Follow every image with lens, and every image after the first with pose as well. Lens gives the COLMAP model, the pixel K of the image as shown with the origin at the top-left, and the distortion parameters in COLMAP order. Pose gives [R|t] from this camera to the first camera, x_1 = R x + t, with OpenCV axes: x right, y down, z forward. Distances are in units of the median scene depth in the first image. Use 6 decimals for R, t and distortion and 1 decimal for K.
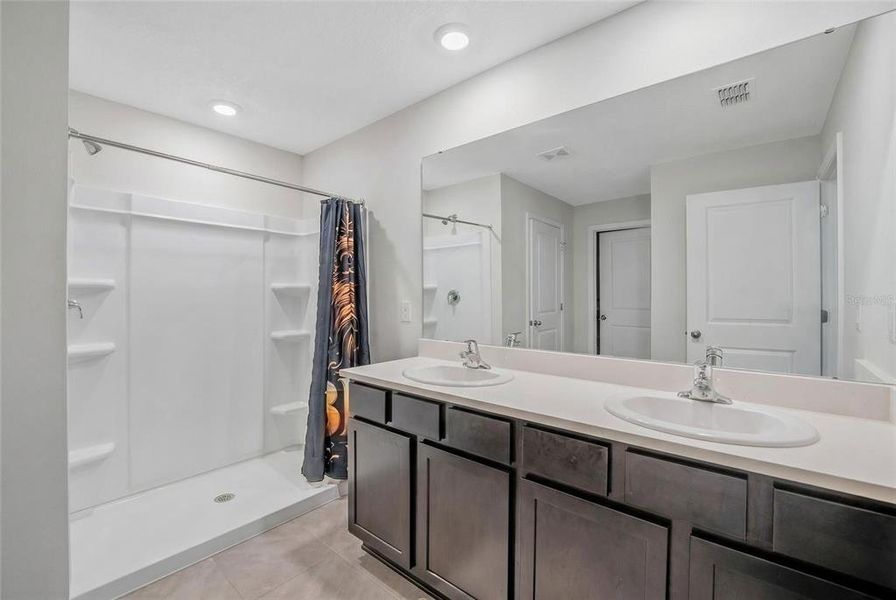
lens RADIAL K [[381.3, 0, 436.9], [0, 381.3, 299.0], [0, 0, 1]] dist [-0.013721, 0.000340]
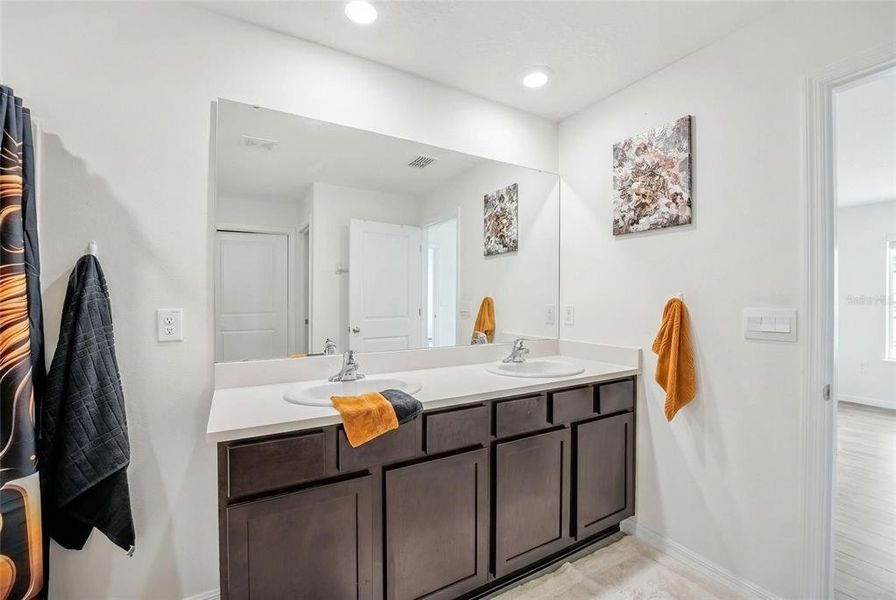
lens RADIAL K [[381.3, 0, 436.9], [0, 381.3, 299.0], [0, 0, 1]] dist [-0.013721, 0.000340]
pose [[0.342377, 0.000726, 0.939562, -0.496230], [0.010424, 0.999935, -0.004571, -0.001929], [-0.939505, 0.011360, 0.342347, 0.371068]]
